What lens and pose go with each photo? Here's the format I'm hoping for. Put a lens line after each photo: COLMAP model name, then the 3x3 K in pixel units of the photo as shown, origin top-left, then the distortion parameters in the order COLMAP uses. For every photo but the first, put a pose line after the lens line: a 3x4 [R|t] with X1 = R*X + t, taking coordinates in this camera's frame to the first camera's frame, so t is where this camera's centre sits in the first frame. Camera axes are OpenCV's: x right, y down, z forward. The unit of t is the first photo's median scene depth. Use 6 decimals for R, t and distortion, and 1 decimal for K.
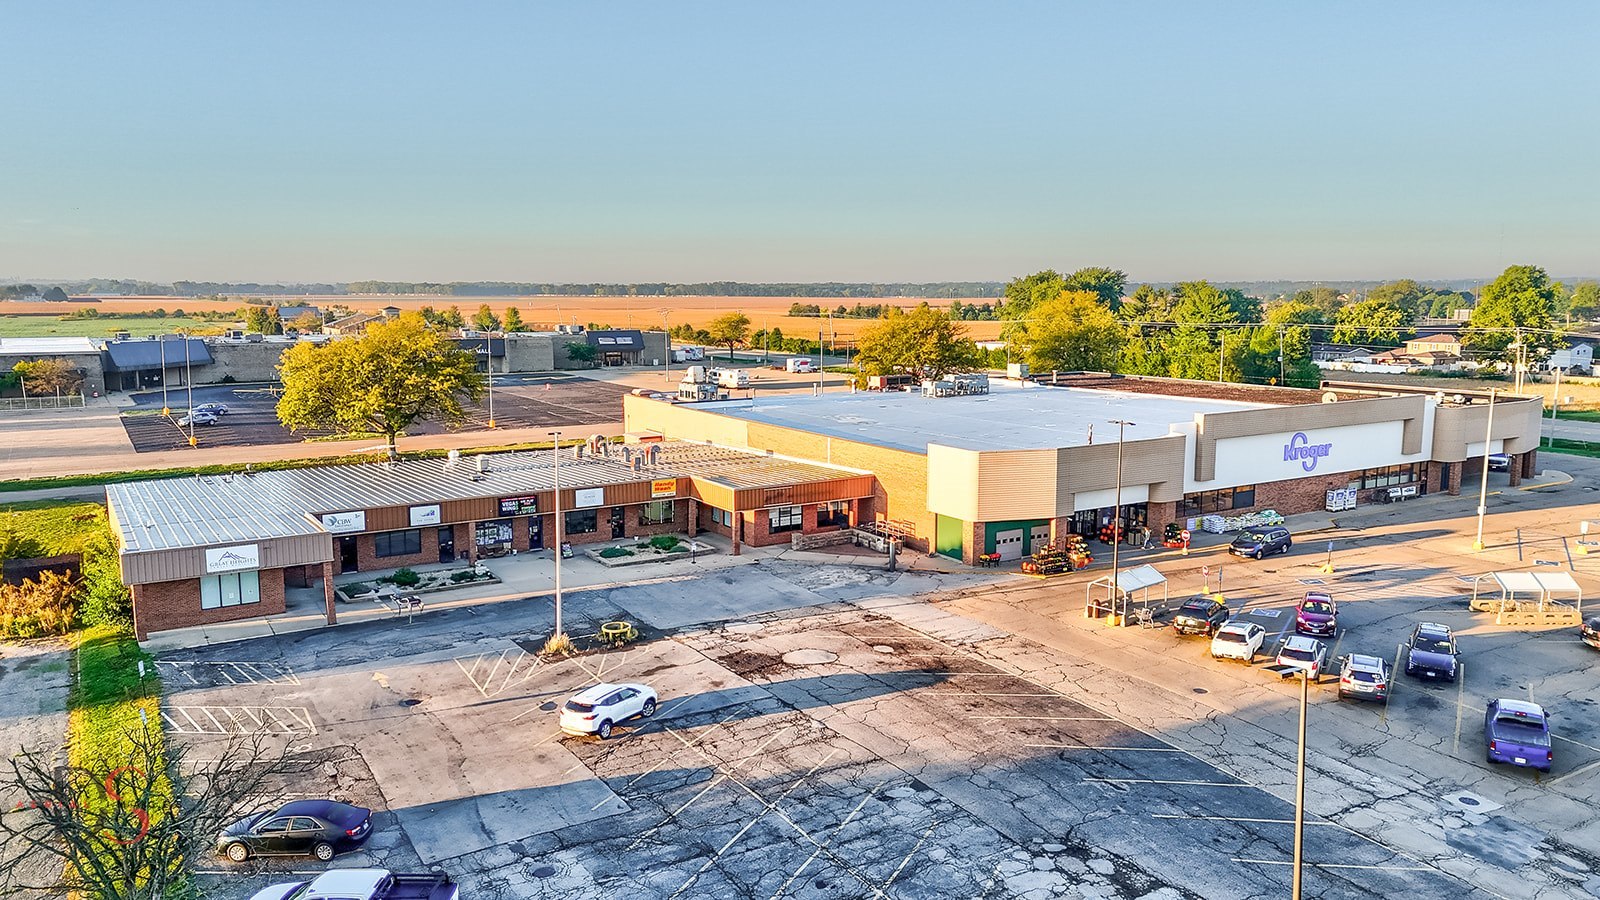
lens RADIAL K [[1170.0, 0, 801.2], [0, 1170.0, 463.0], [0, 0, 1]] dist [0.091836, -0.050432]
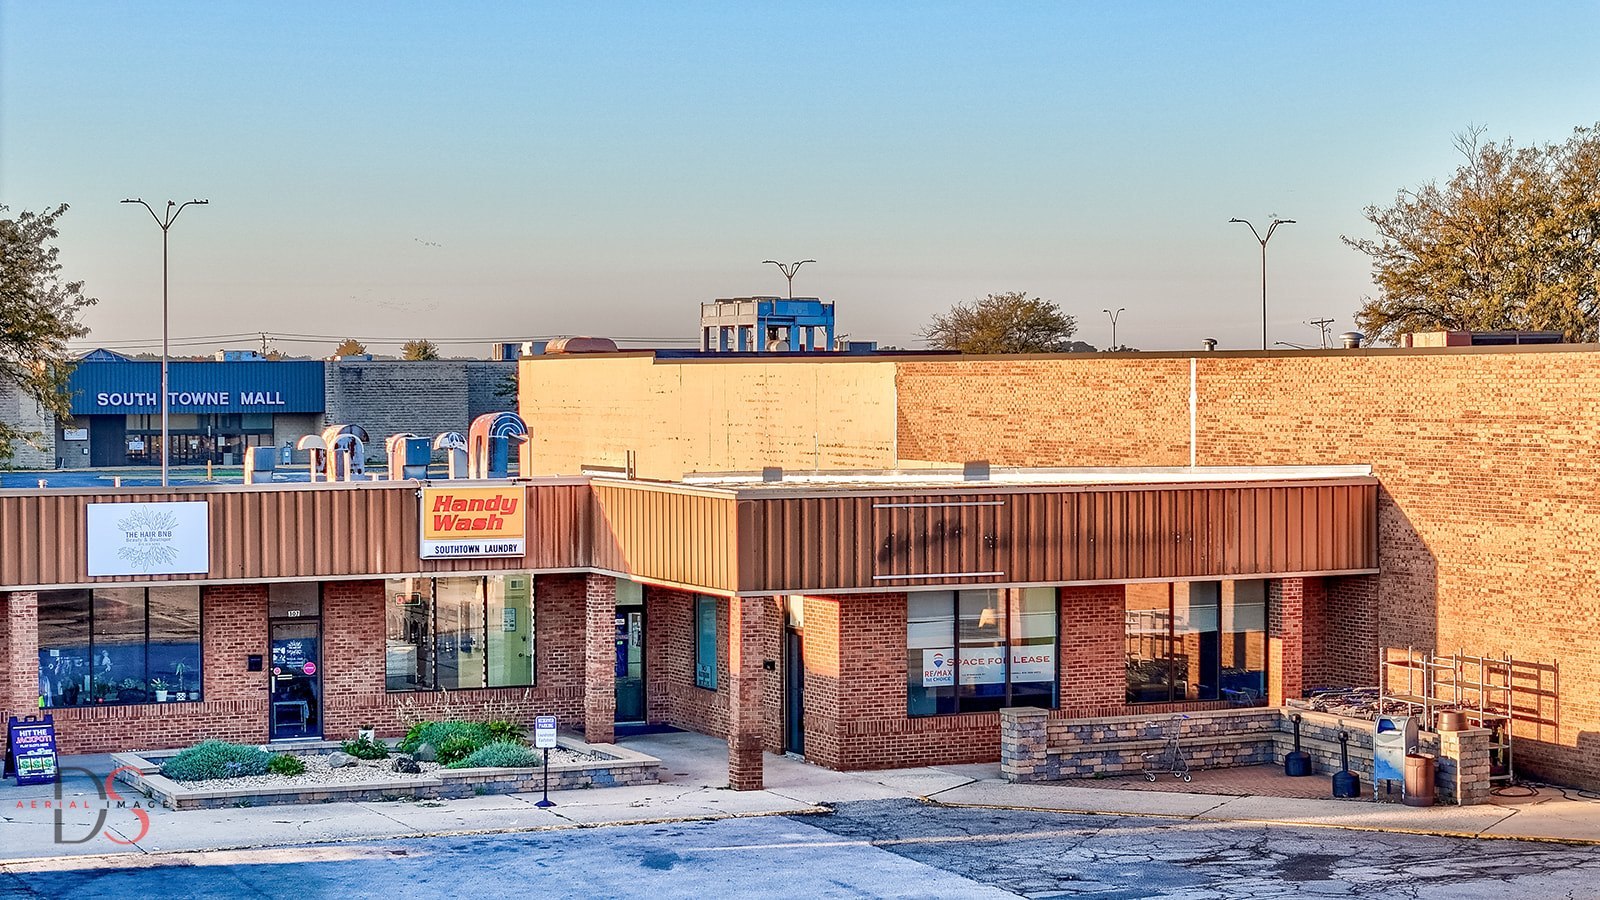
lens RADIAL K [[3207.6, 0, 796.9], [0, 3207.6, 447.1], [0, 0, 1]] dist [-0.008364, 0.000000]
pose [[0.989110, 0.000935, -0.147176, 0.059232], [-0.019803, 0.991732, -0.126786, 0.120340], [0.145841, 0.128320, 0.980951, 0.504970]]
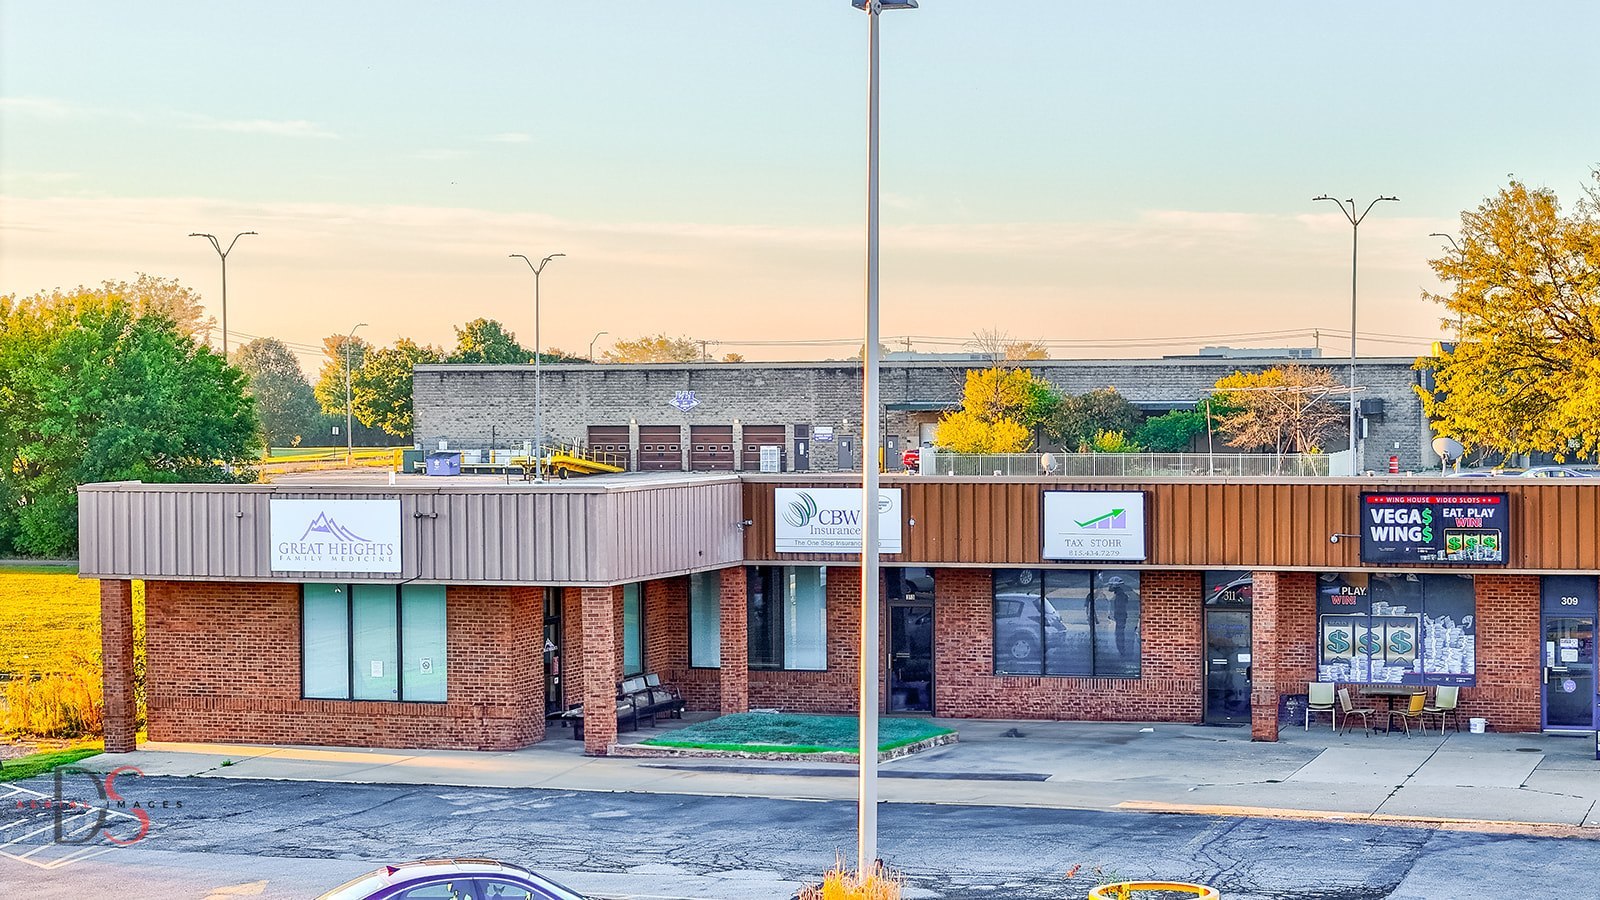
lens RADIAL K [[3207.6, 0, 777.7], [0, 3207.6, 421.8], [0, 0, 1]] dist [-0.008364, 0.000000]
pose [[0.637057, 0.007372, -0.770781, 0.270393], [-0.110125, 0.990567, -0.081544, 0.110793], [0.762910, 0.136830, 0.631860, 0.563711]]
